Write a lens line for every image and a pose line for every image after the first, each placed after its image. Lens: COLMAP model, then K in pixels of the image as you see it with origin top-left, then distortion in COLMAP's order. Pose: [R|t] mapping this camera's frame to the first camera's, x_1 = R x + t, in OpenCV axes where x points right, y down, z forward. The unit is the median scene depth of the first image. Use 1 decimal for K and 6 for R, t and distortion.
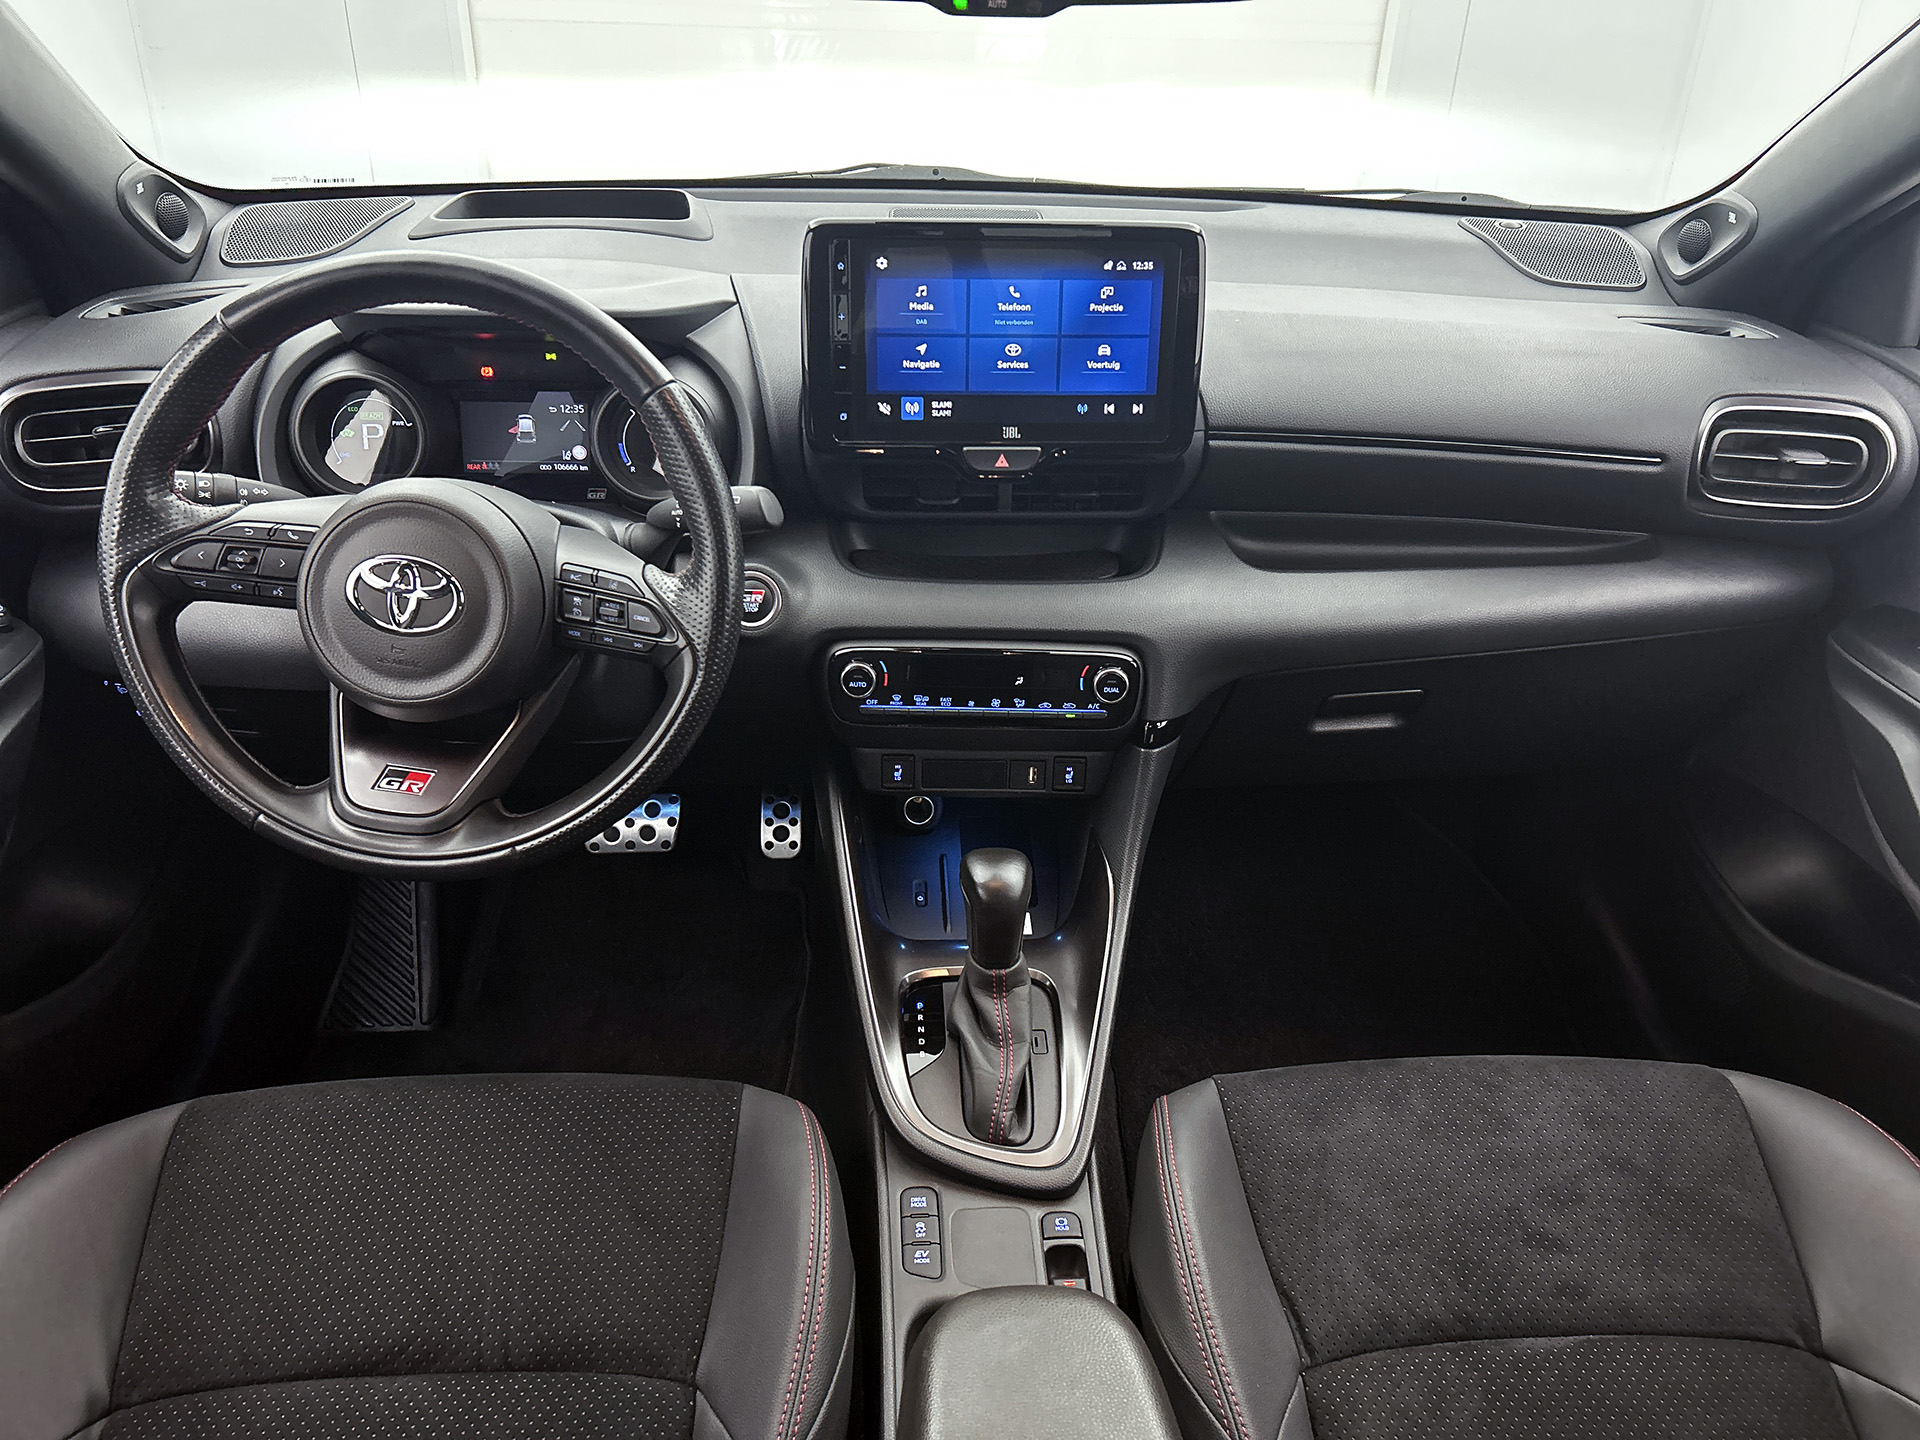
lens RADIAL K [[1410.2, 0, 951.5], [0, 1410.2, 726.3], [0, 0, 1]] dist [0.051211, -0.003795]
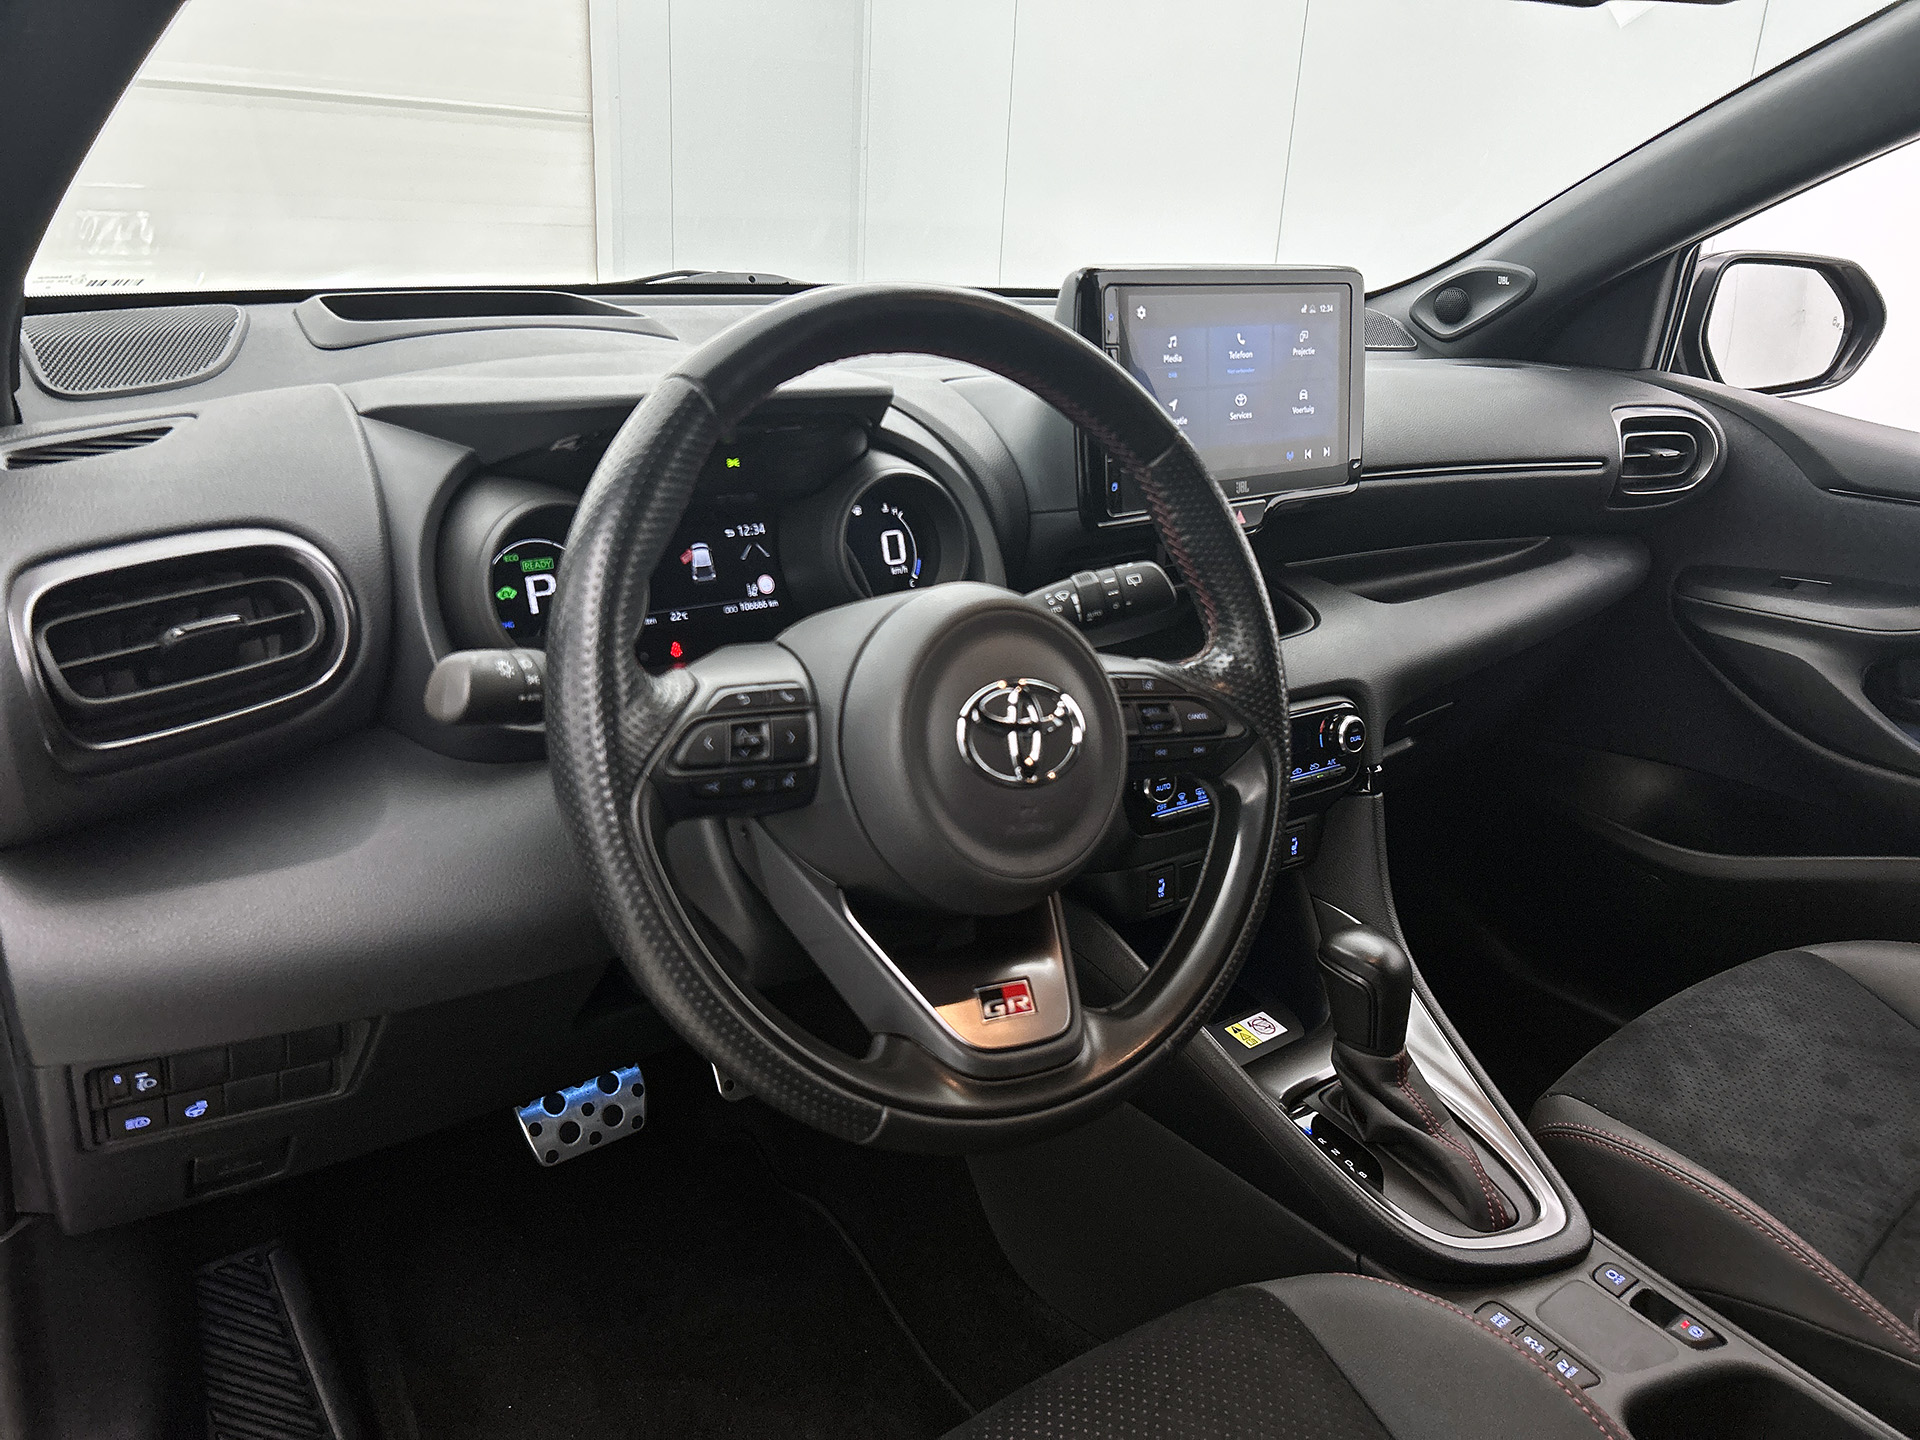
lens RADIAL K [[1438.9, 0, 968.4], [0, 1438.9, 735.1], [0, 0, 1]] dist [0.045676, -0.000268]
pose [[0.811583, -0.192889, 0.551477, -0.641686], [0.261620, 0.963984, -0.047842, -0.049880], [-0.522387, 0.183105, 0.832817, 0.318453]]
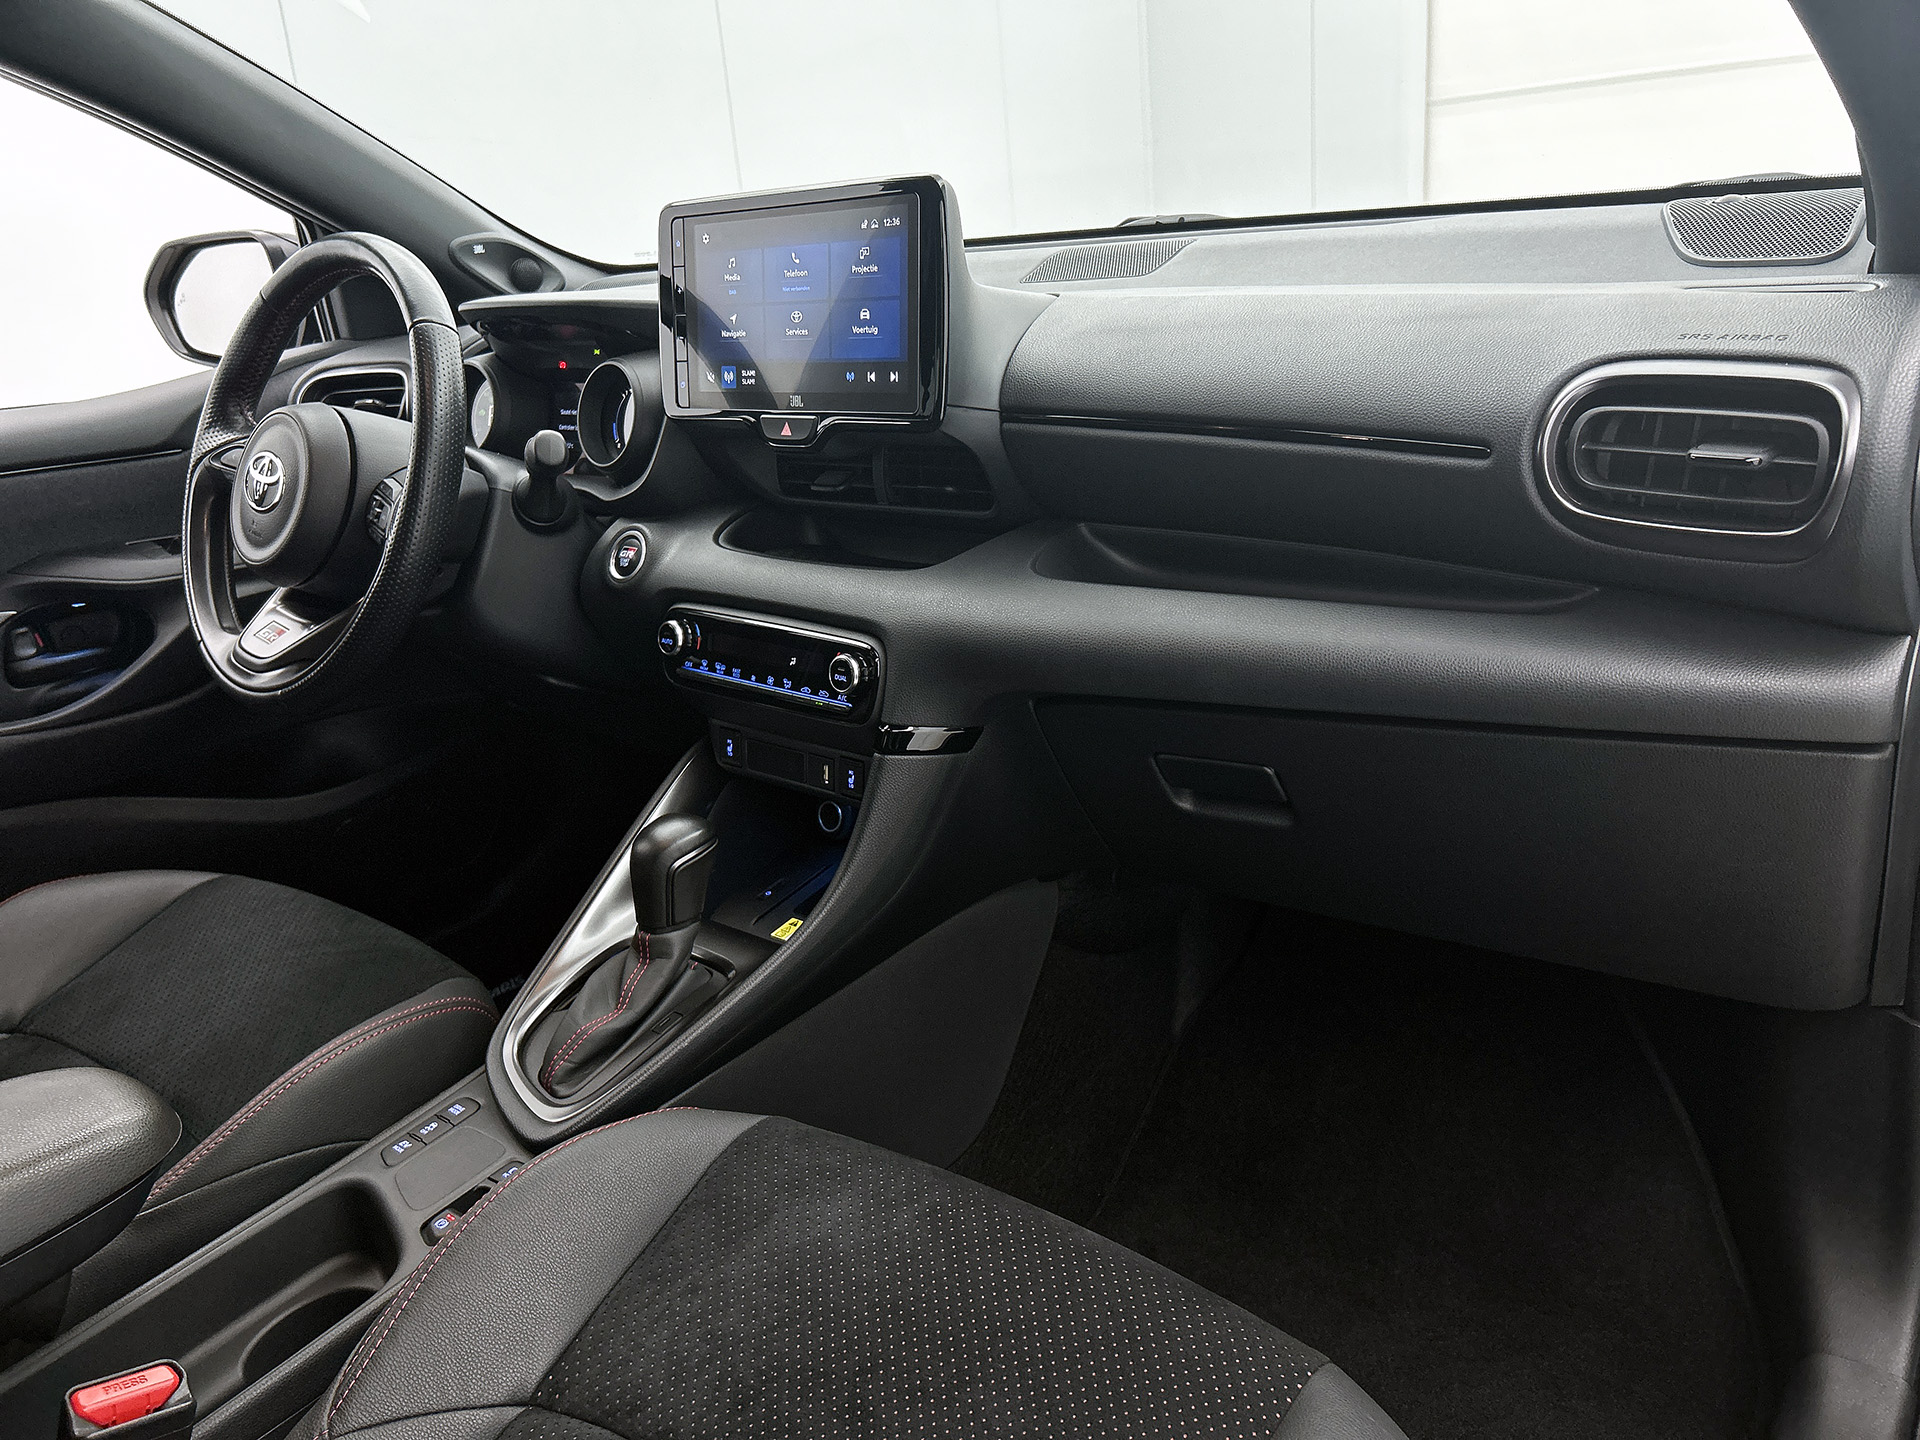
lens RADIAL K [[1449.7, 0, 960.0], [0, 1449.7, 720.0], [0, 0, 1]] dist [0.064469, -0.000603]
pose [[0.735715, 0.137163, -0.663257, 0.798867], [-0.239444, 0.968714, -0.065270, 0.043742], [0.633554, 0.206833, 0.745540, 0.352124]]
